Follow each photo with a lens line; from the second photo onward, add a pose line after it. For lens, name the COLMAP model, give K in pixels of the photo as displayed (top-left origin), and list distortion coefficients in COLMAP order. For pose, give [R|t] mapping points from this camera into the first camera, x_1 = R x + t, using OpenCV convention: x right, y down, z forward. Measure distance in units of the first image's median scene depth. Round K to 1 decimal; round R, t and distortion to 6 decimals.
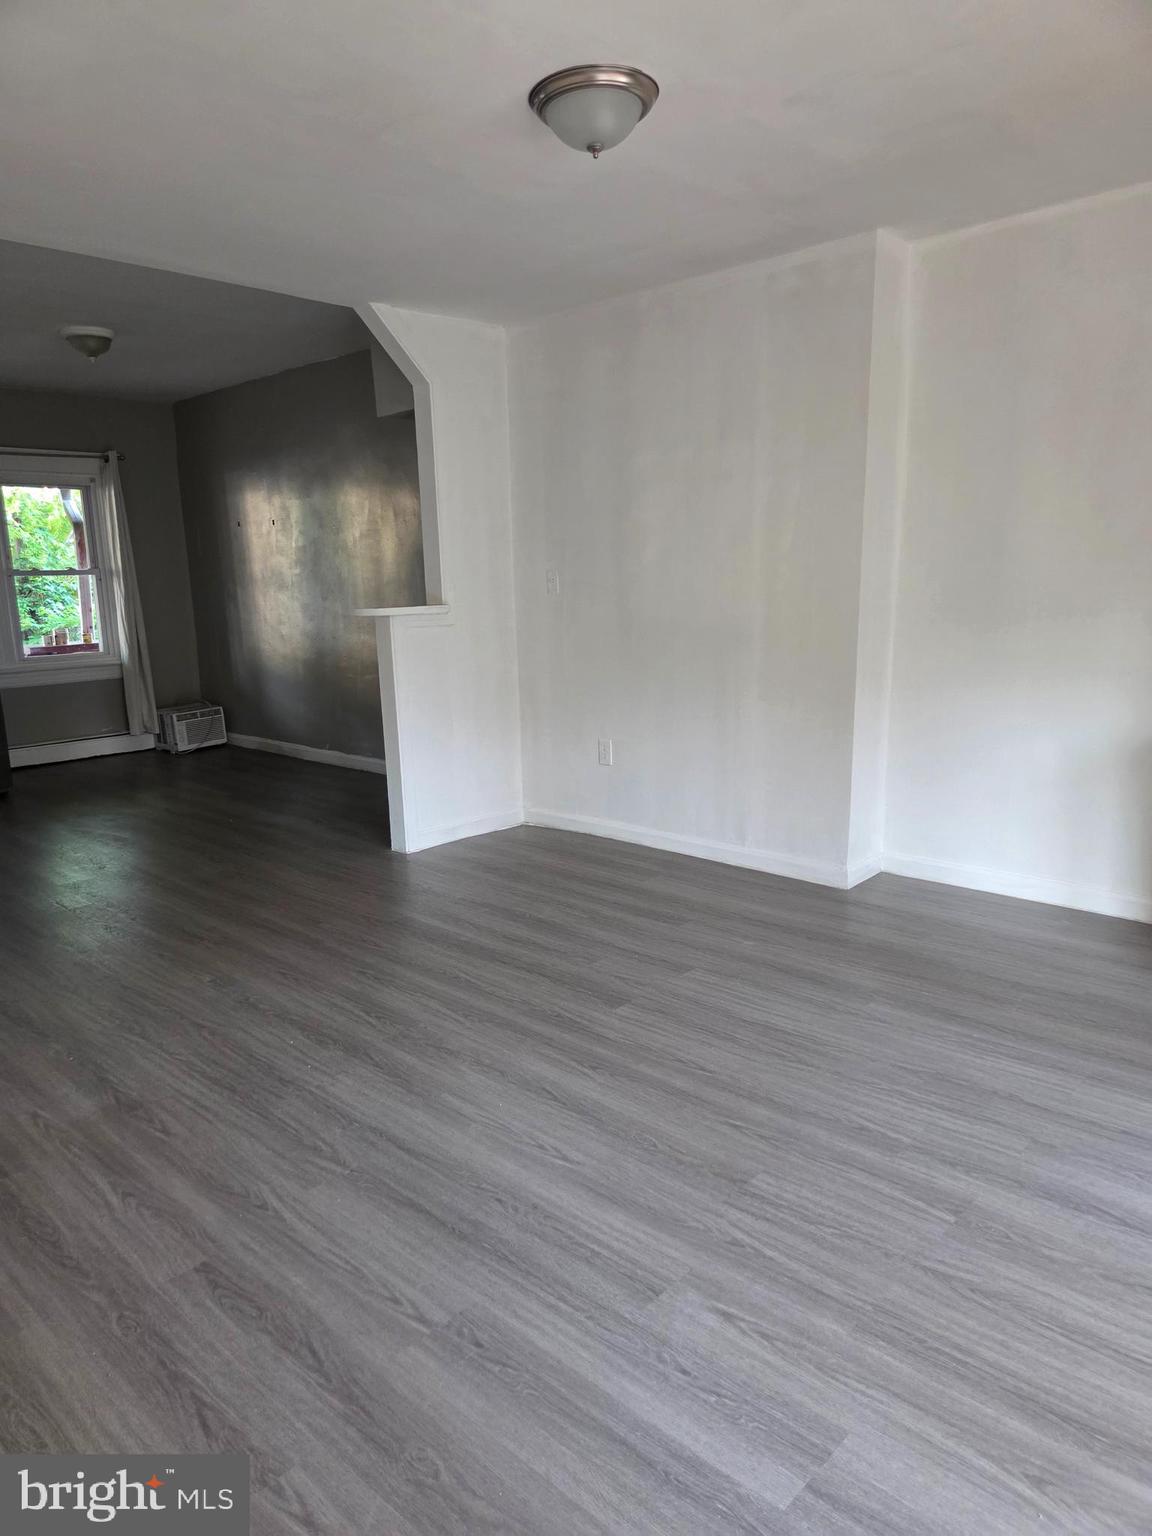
lens RADIAL K [[1033.1, 0, 573.4], [0, 1033.1, 769.4], [0, 0, 1]] dist [0.076506, -0.078177]
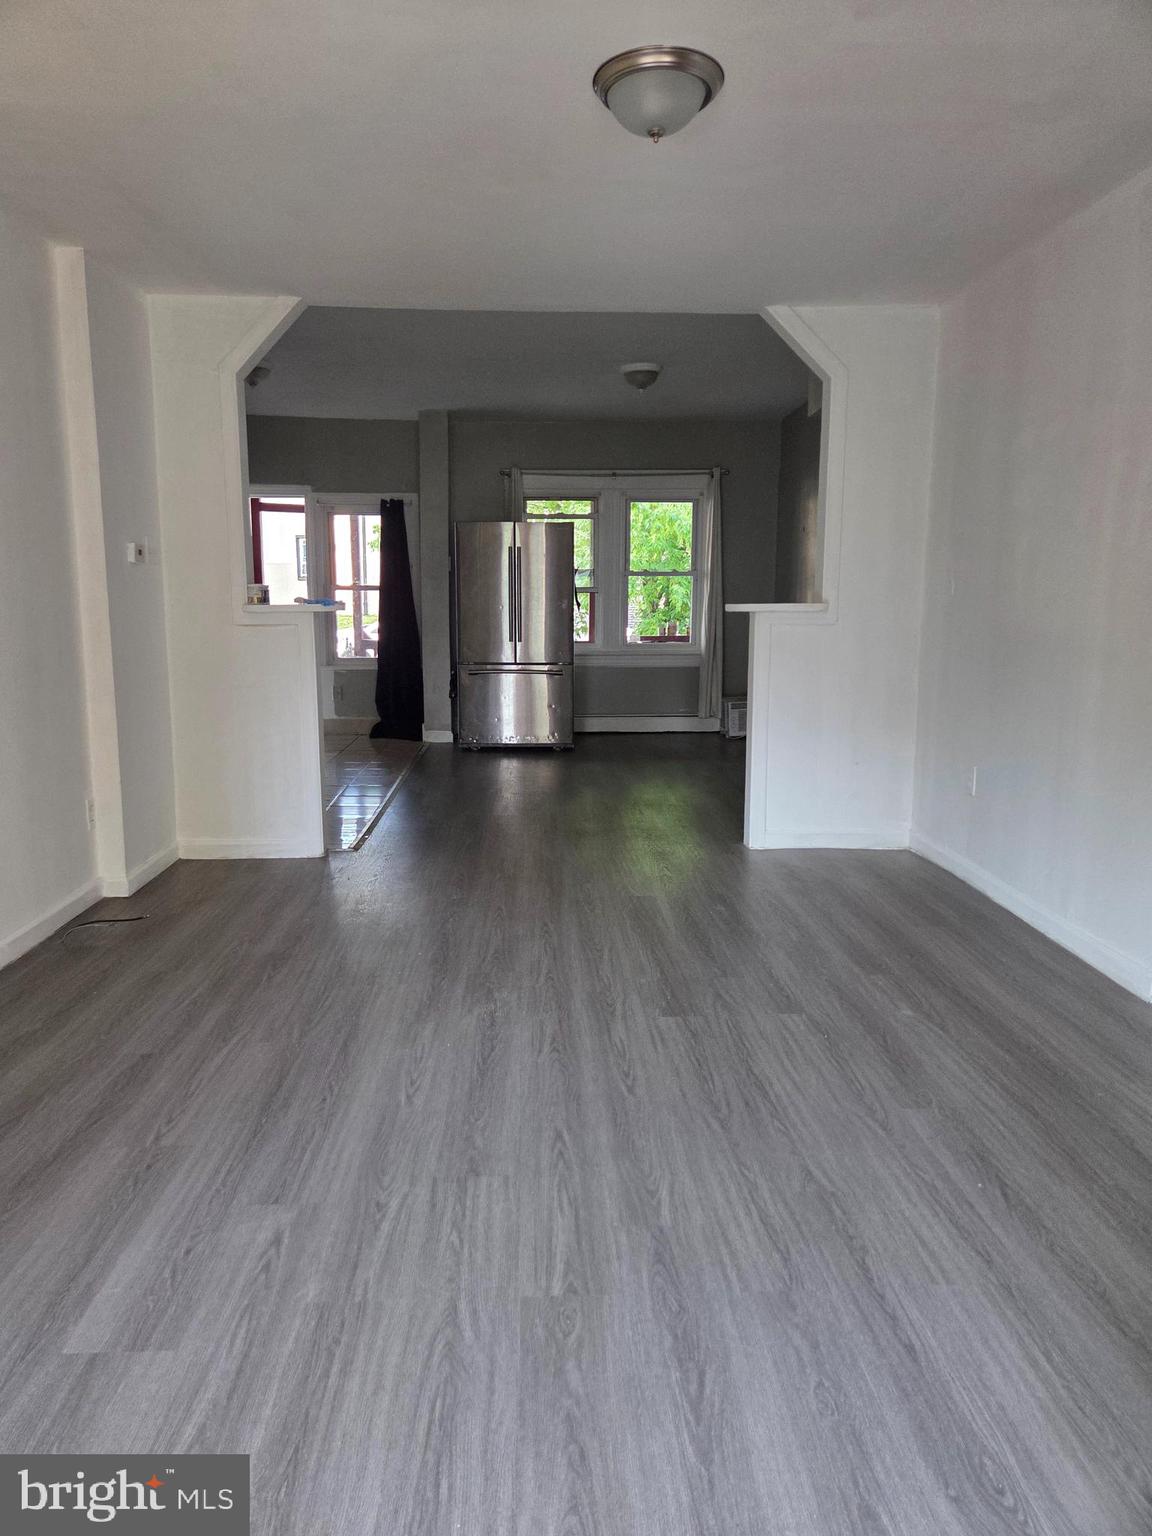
lens RADIAL K [[1016.5, 0, 565.9], [0, 1016.5, 763.6], [0, 0, 1]] dist [0.075725, -0.069102]
pose [[0.722453, 0.141643, -0.676756, 0.493231], [-0.149510, 0.987638, 0.047103, -0.027808], [0.675062, 0.067152, 0.734699, 0.190380]]
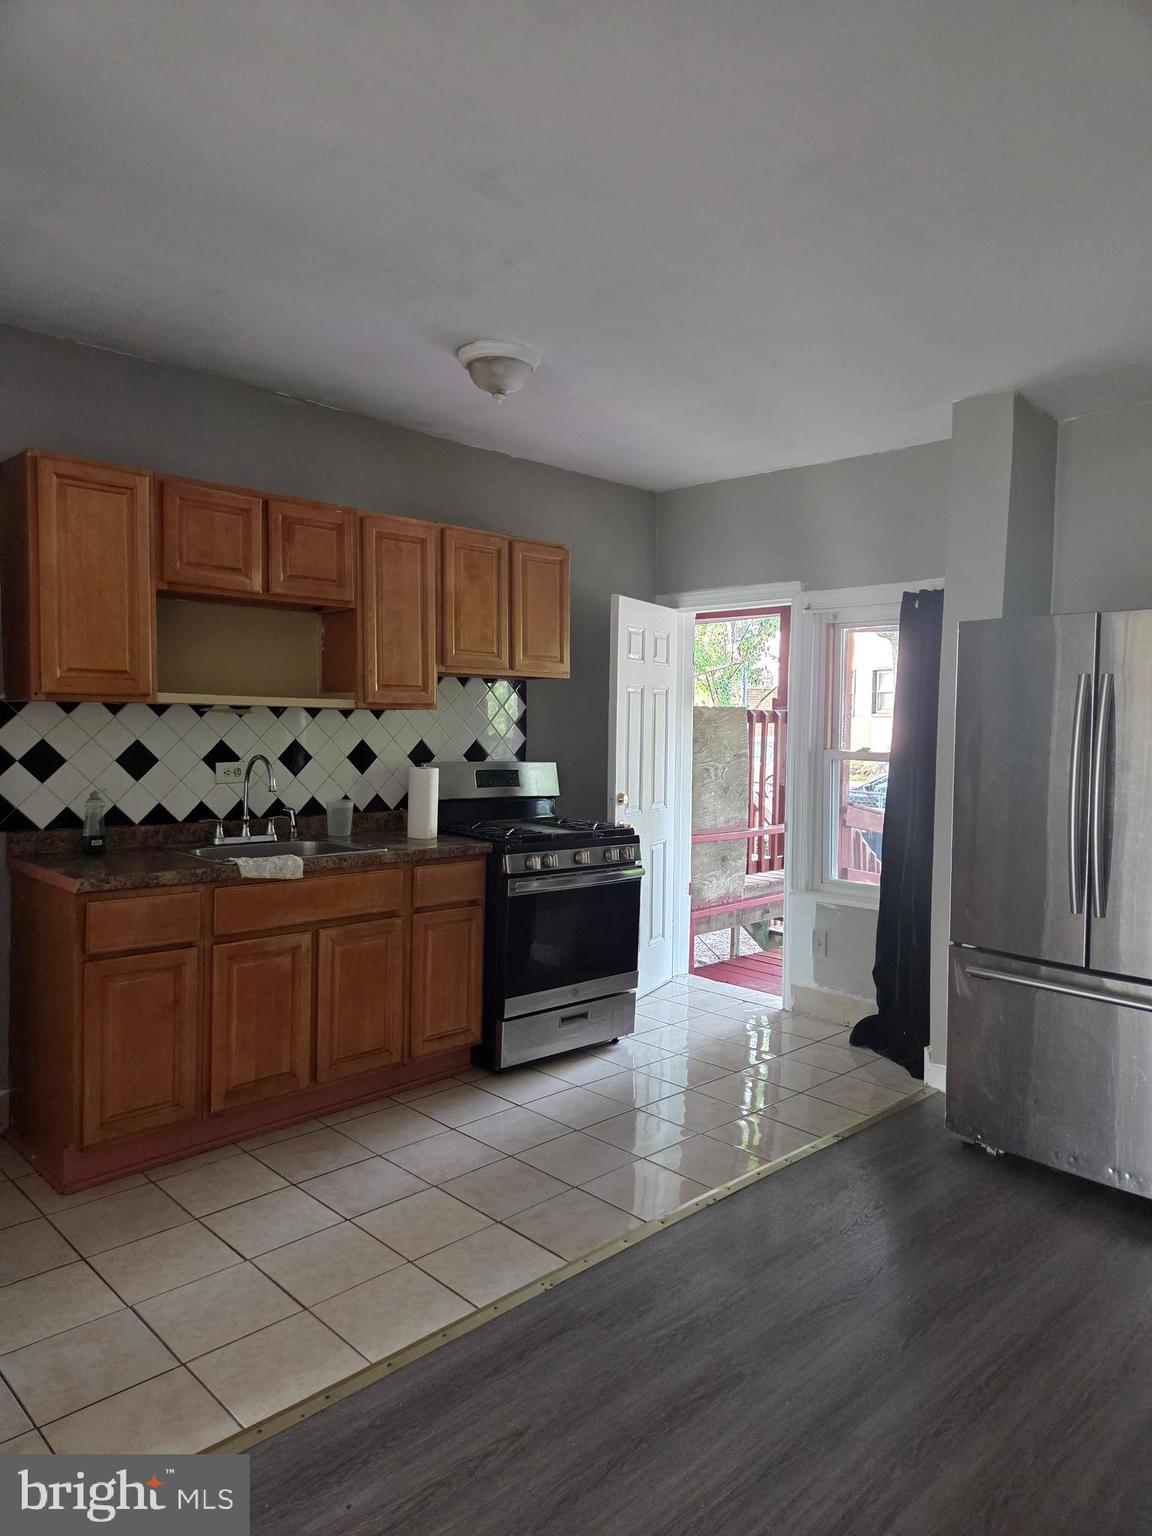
lens RADIAL K [[1016.5, 0, 565.9], [0, 1016.5, 763.6], [0, 0, 1]] dist [0.075725, -0.069102]
pose [[-0.032083, 0.062373, -0.997537, -0.216577], [-0.203784, 0.976678, 0.067623, -0.246850], [0.978490, 0.205452, -0.018624, 1.226741]]
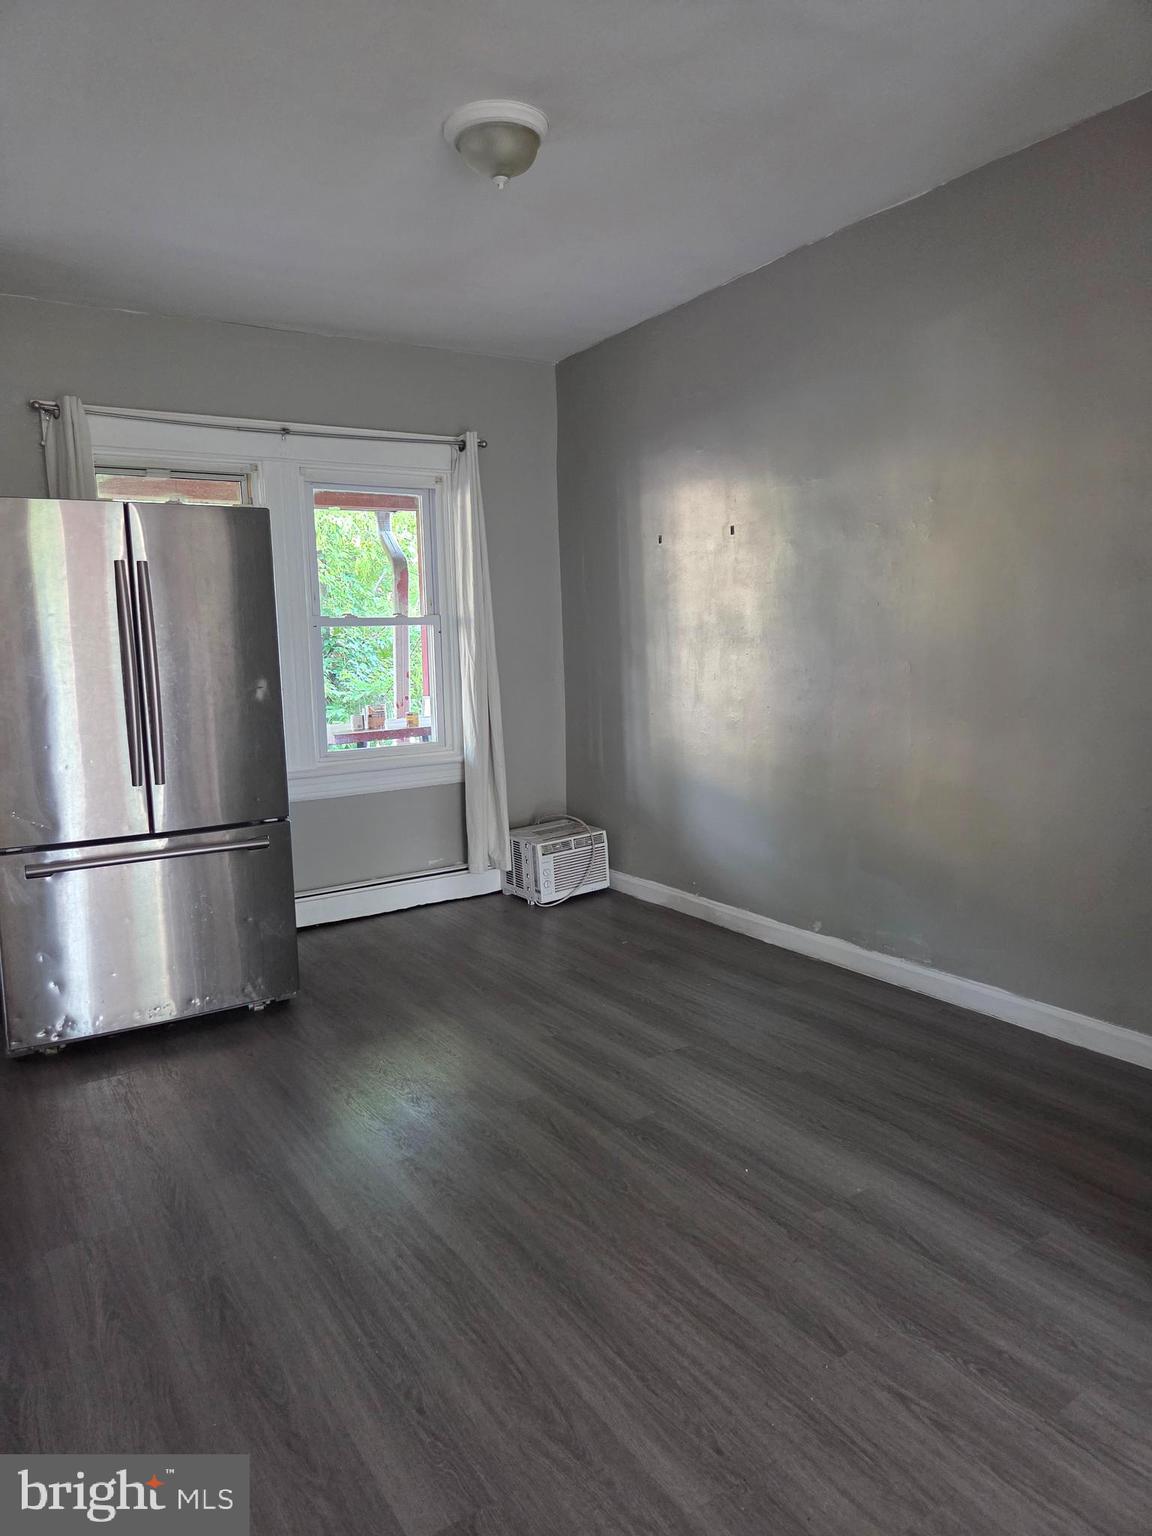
lens RADIAL K [[1033.1, 0, 573.6], [0, 1033.1, 747.5], [0, 0, 1]] dist [0.071934, -0.064481]
pose [[0.973384, 0.022327, -0.228088, -0.471616], [-0.039358, 0.996742, -0.070397, -0.143362], [0.225773, 0.077501, 0.971092, 0.846945]]
